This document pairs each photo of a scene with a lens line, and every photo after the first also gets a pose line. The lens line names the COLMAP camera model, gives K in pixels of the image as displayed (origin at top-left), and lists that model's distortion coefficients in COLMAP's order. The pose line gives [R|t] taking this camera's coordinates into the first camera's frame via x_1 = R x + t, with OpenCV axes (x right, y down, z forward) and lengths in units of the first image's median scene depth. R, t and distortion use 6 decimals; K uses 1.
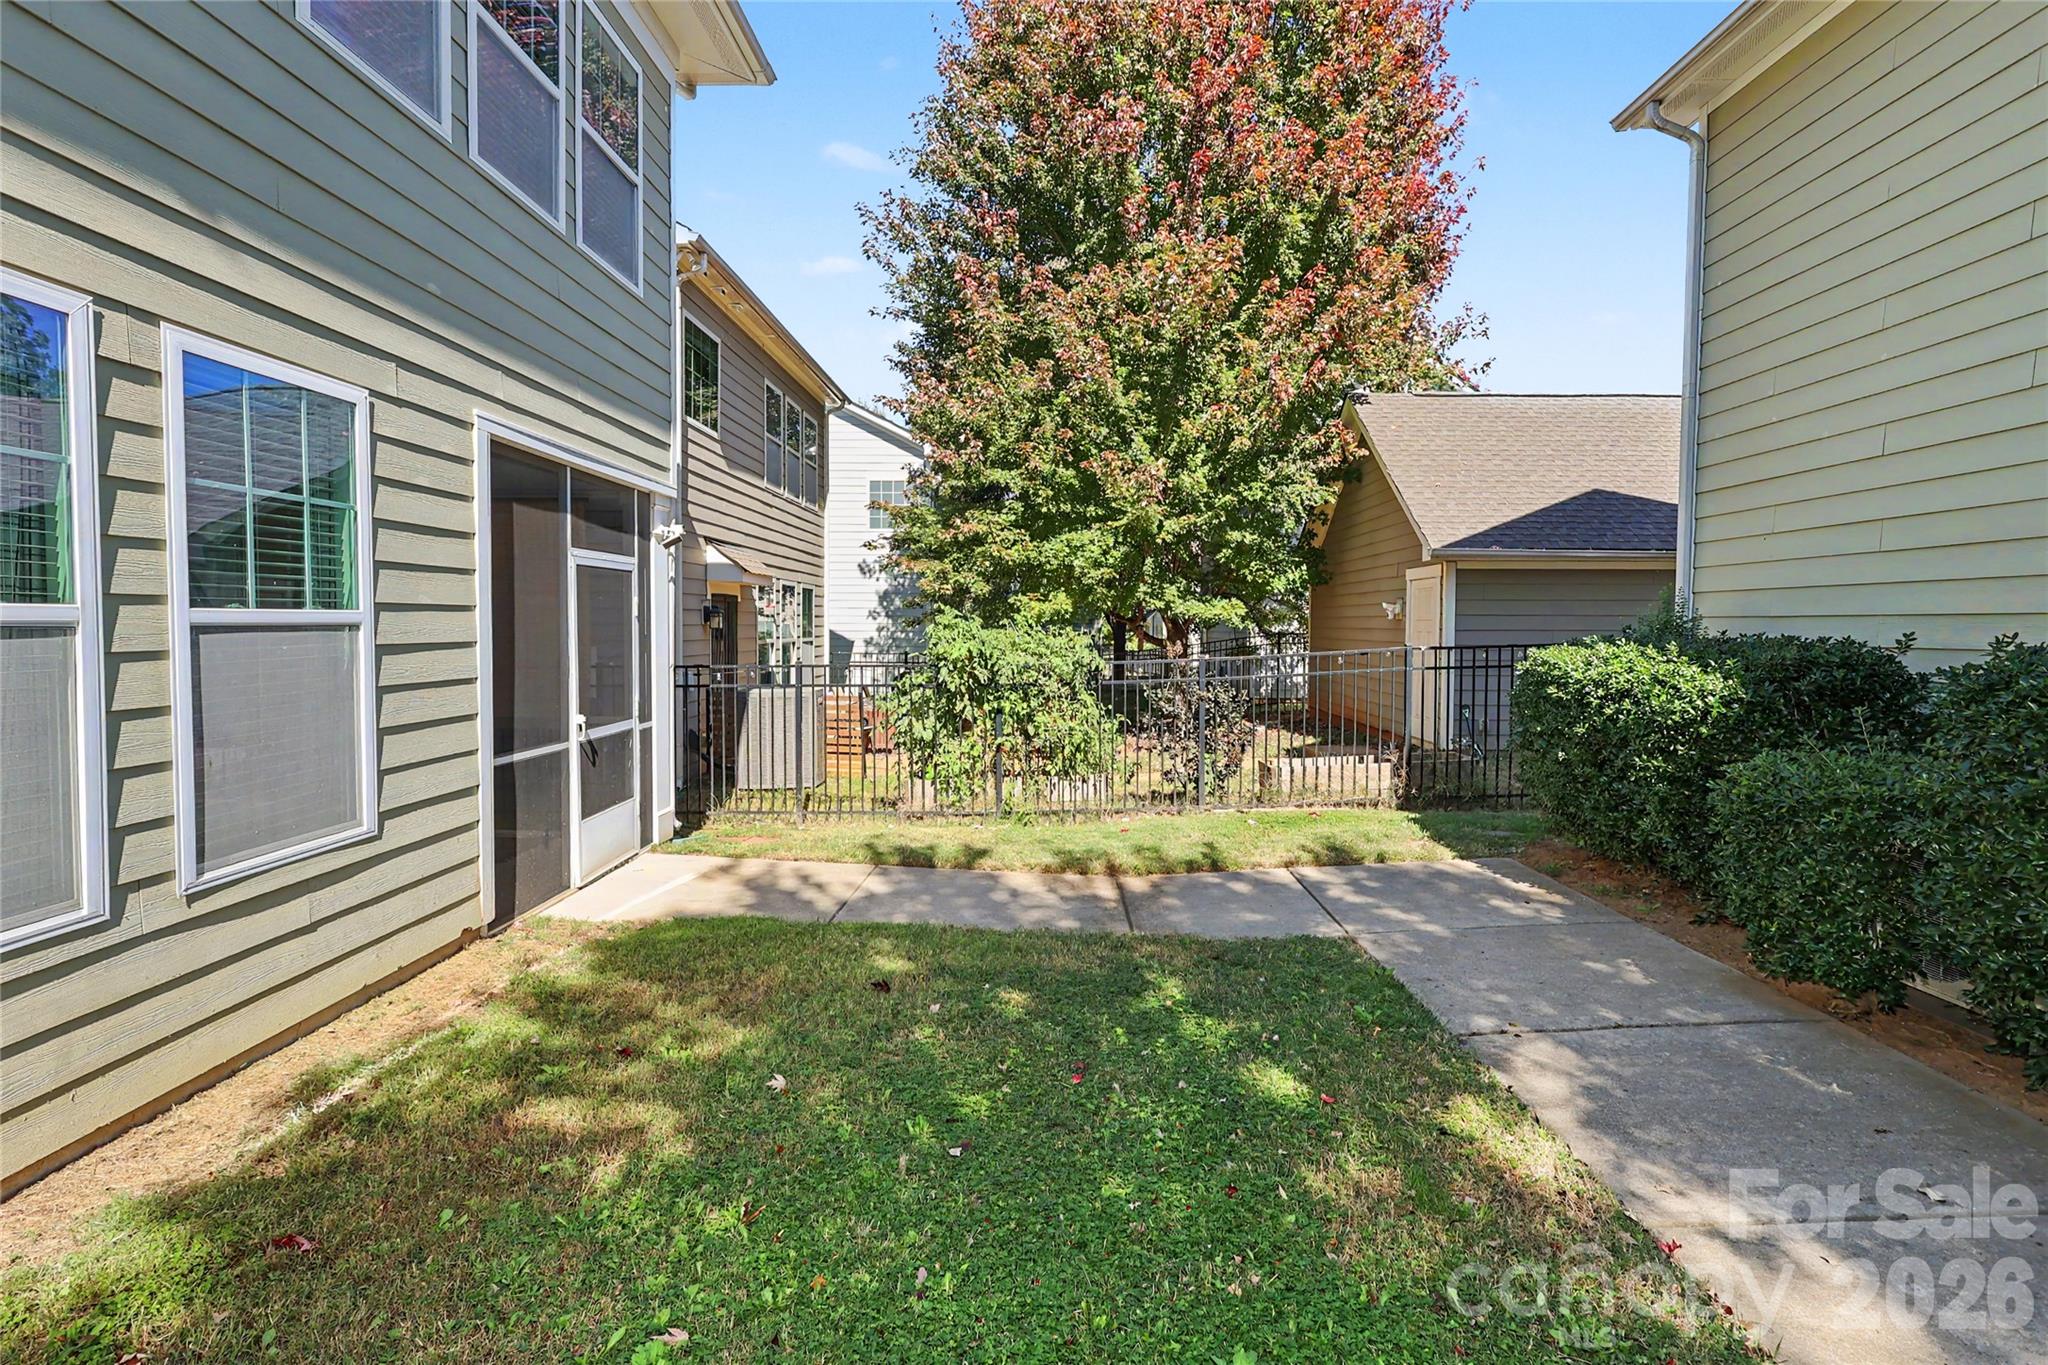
lens RADIAL K [[979.9, 0, 1022.1], [0, 979.9, 656.4], [0, 0, 1]] dist [-0.000379, 0.002960]
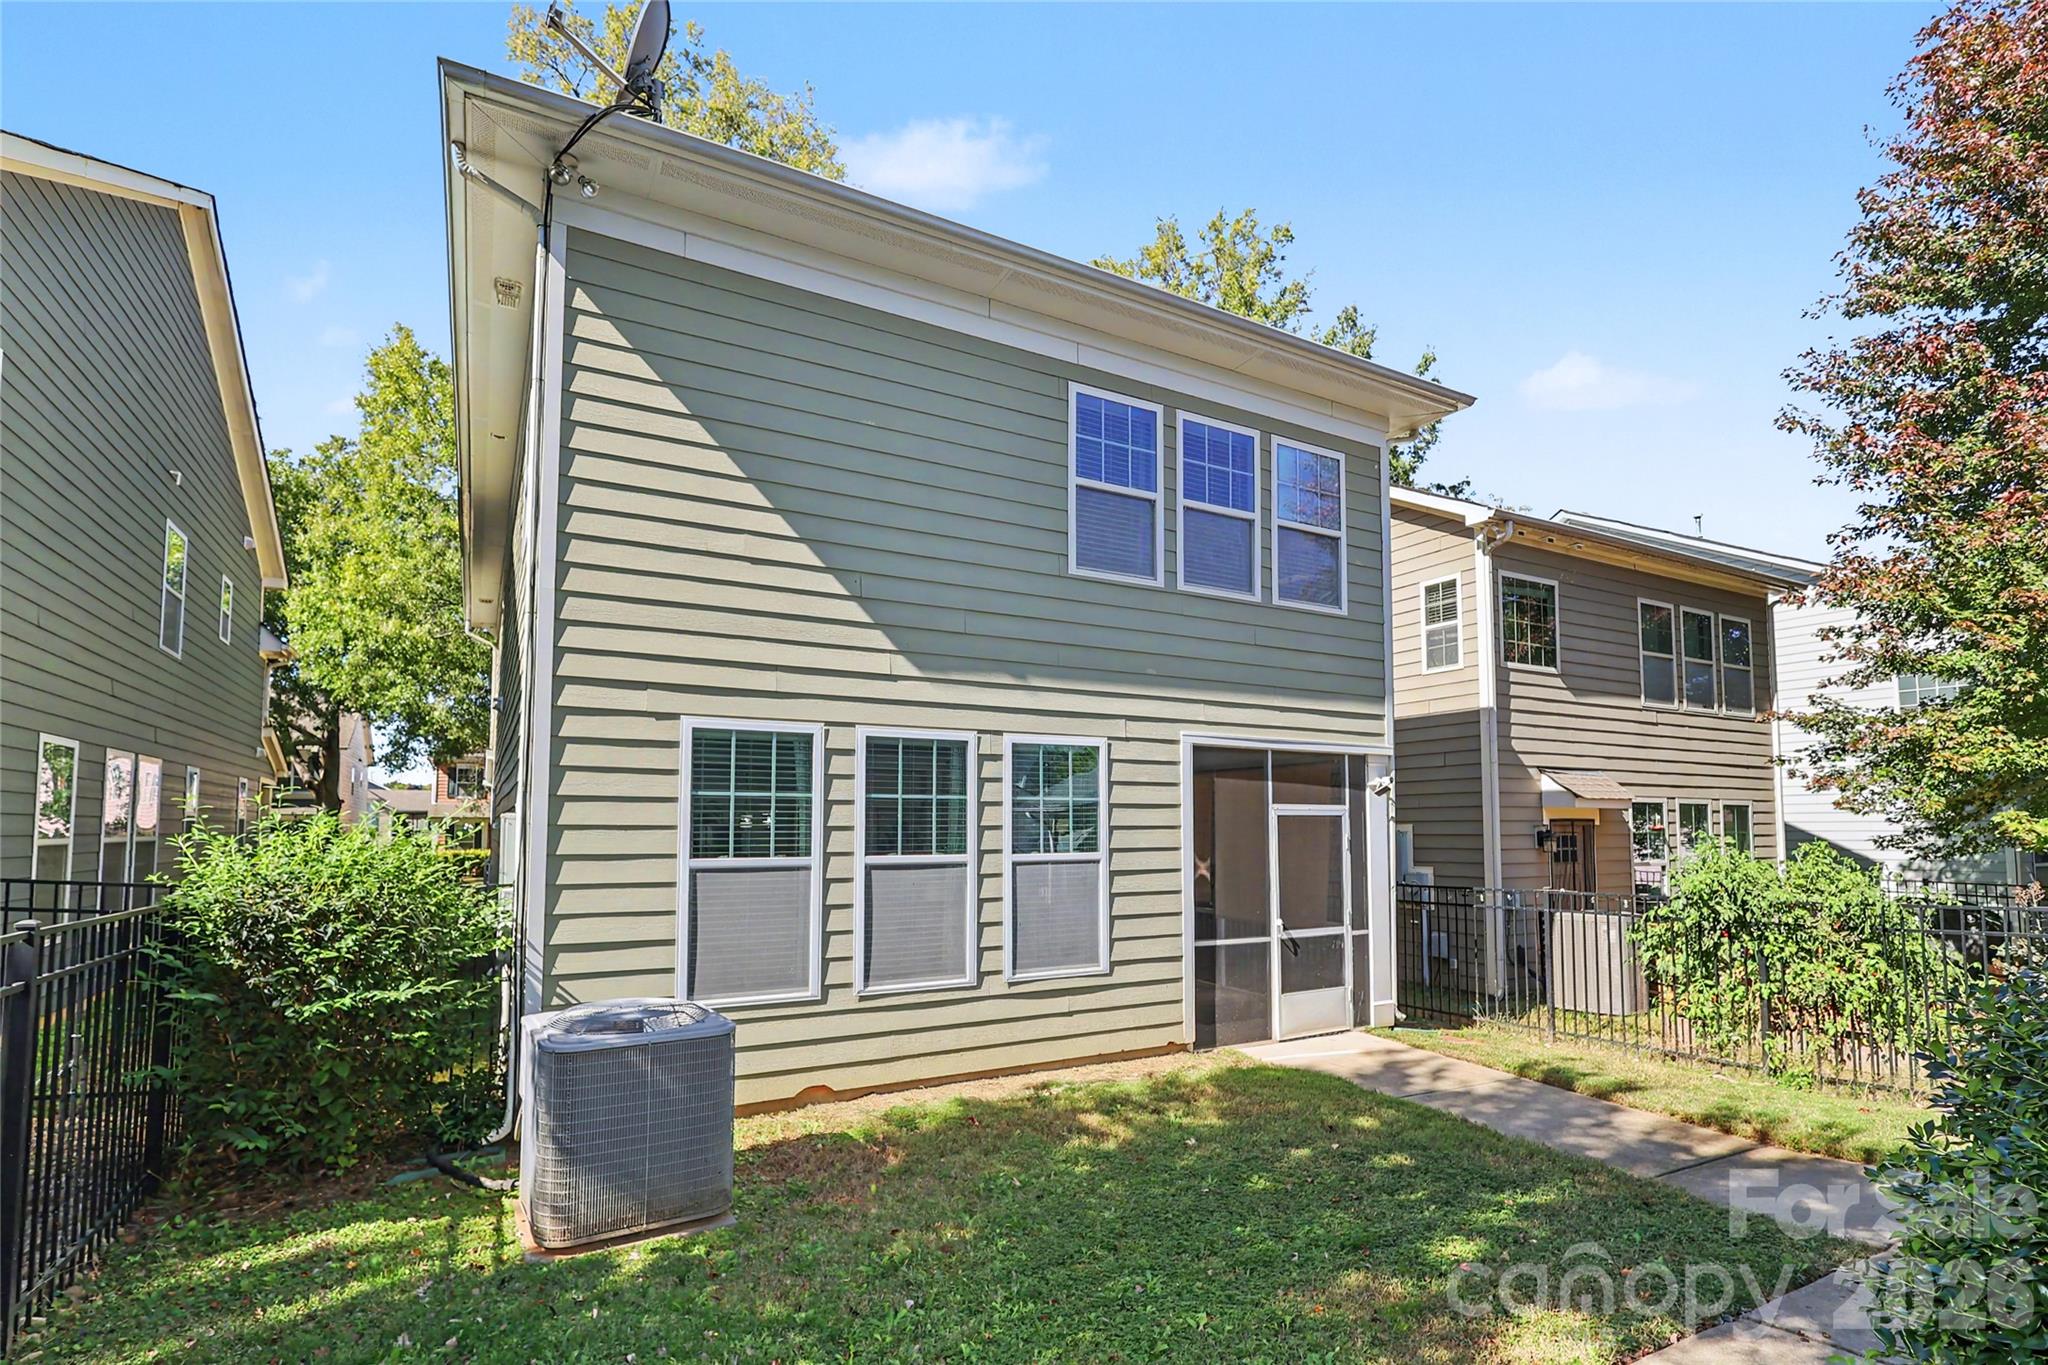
lens RADIAL K [[979.9, 0, 1006.3], [0, 979.9, 760.9], [0, 0, 1]] dist [-0.000379, 0.002960]
pose [[0.502794, -0.068670, -0.861674, 0.586108], [-0.023194, 0.995409, -0.092861, -0.028402], [0.864095, 0.066676, 0.498893, -0.083649]]
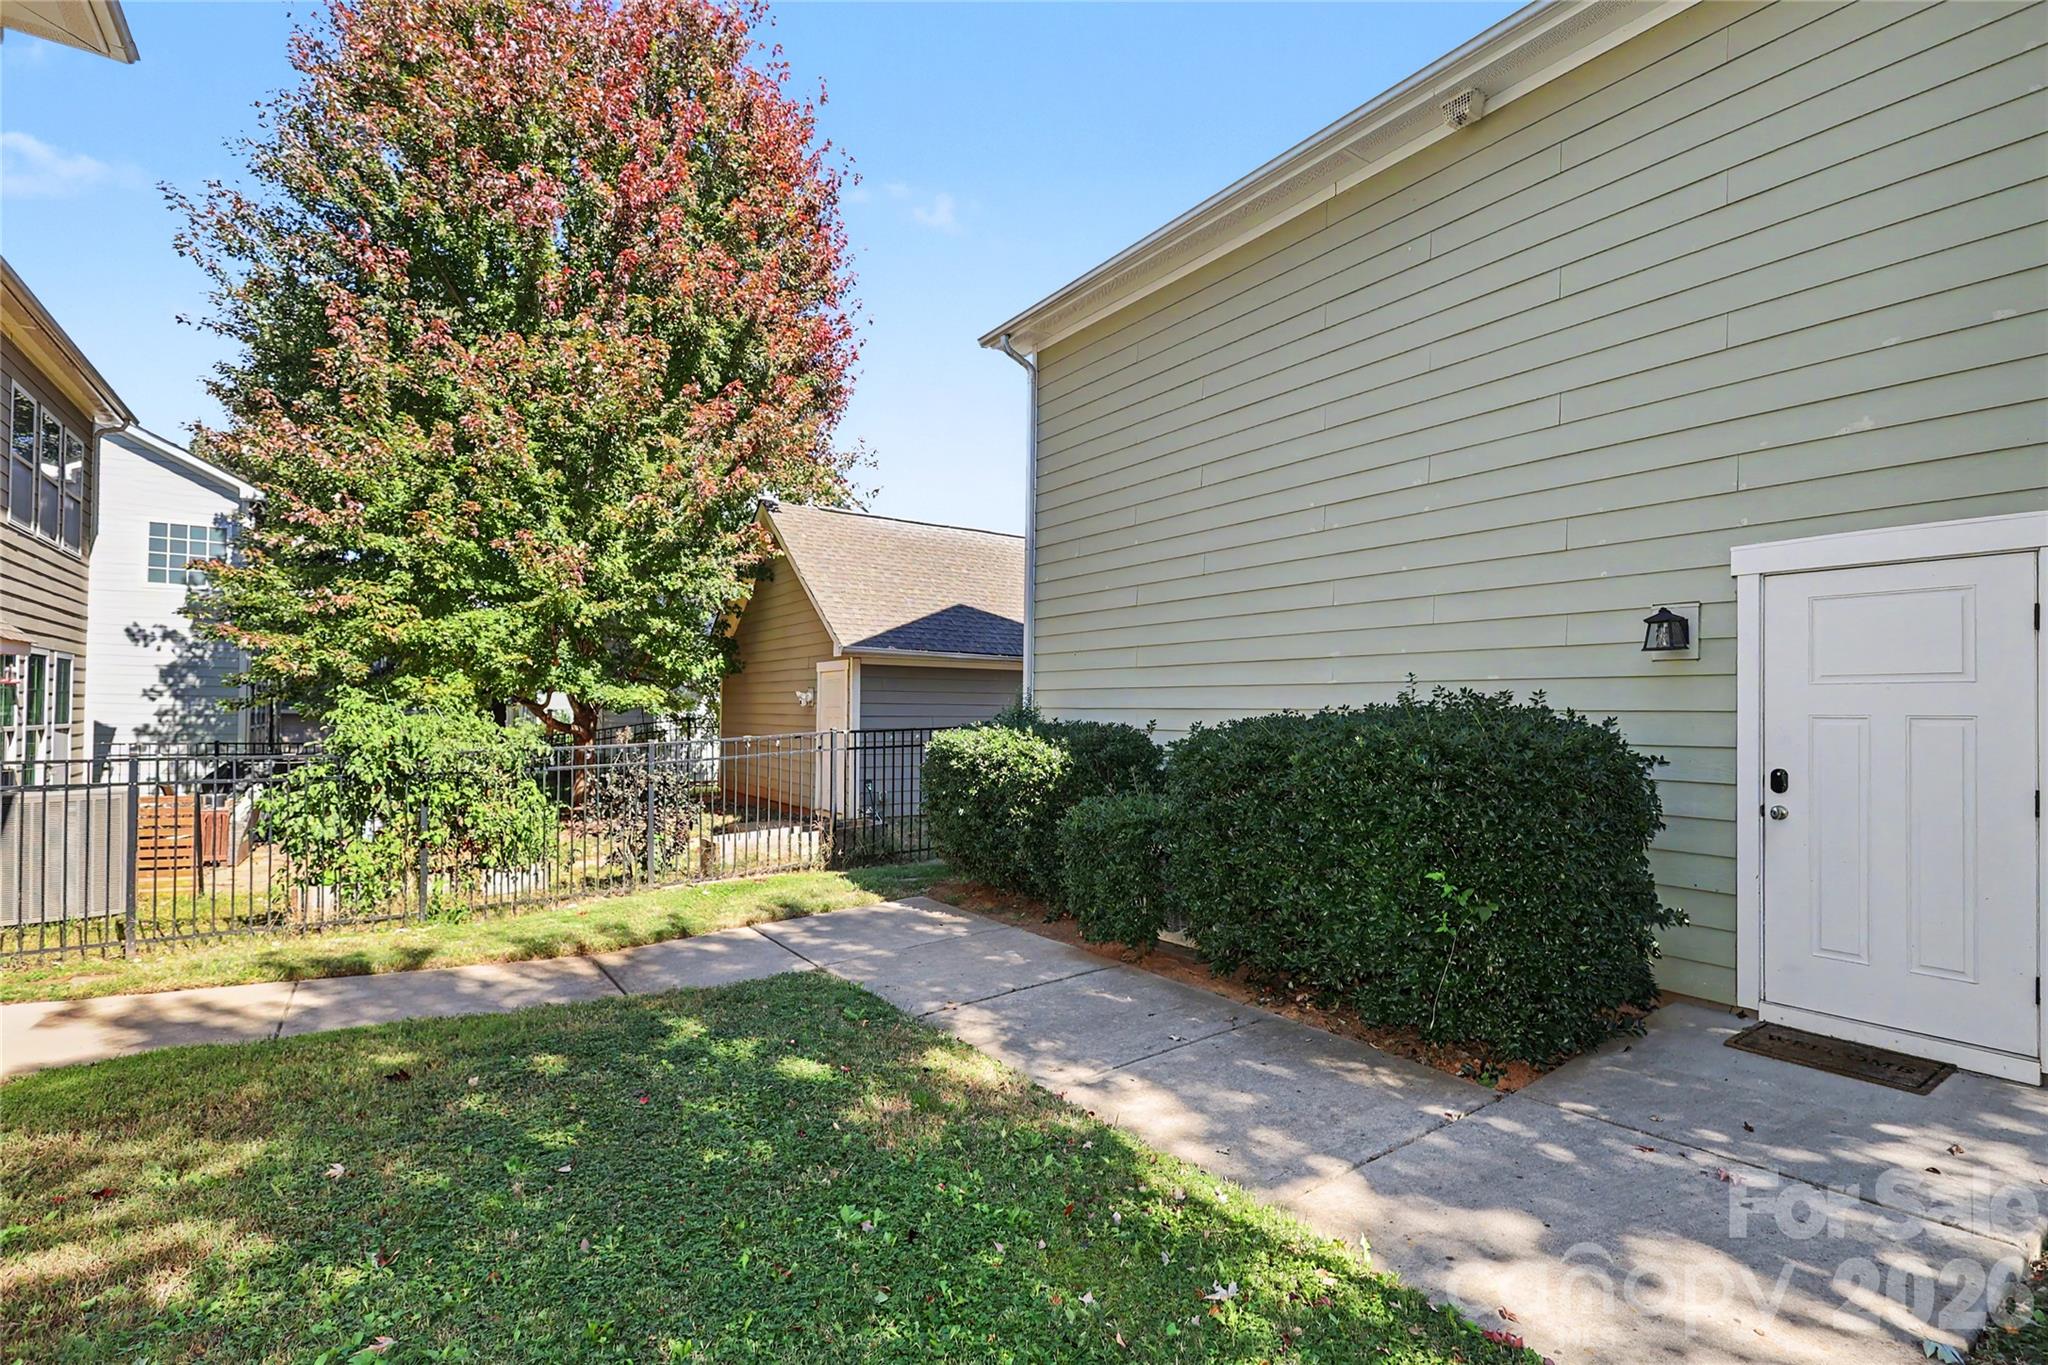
lens RADIAL K [[979.9, 0, 1037.3], [0, 979.9, 695.4], [0, 0, 1]] dist [-0.000379, 0.002960]
pose [[0.808474, 0.014086, 0.588363, -0.143515], [0.012930, 0.999047, -0.041686, -0.000171], [-0.588390, 0.041309, 0.807522, -0.136638]]
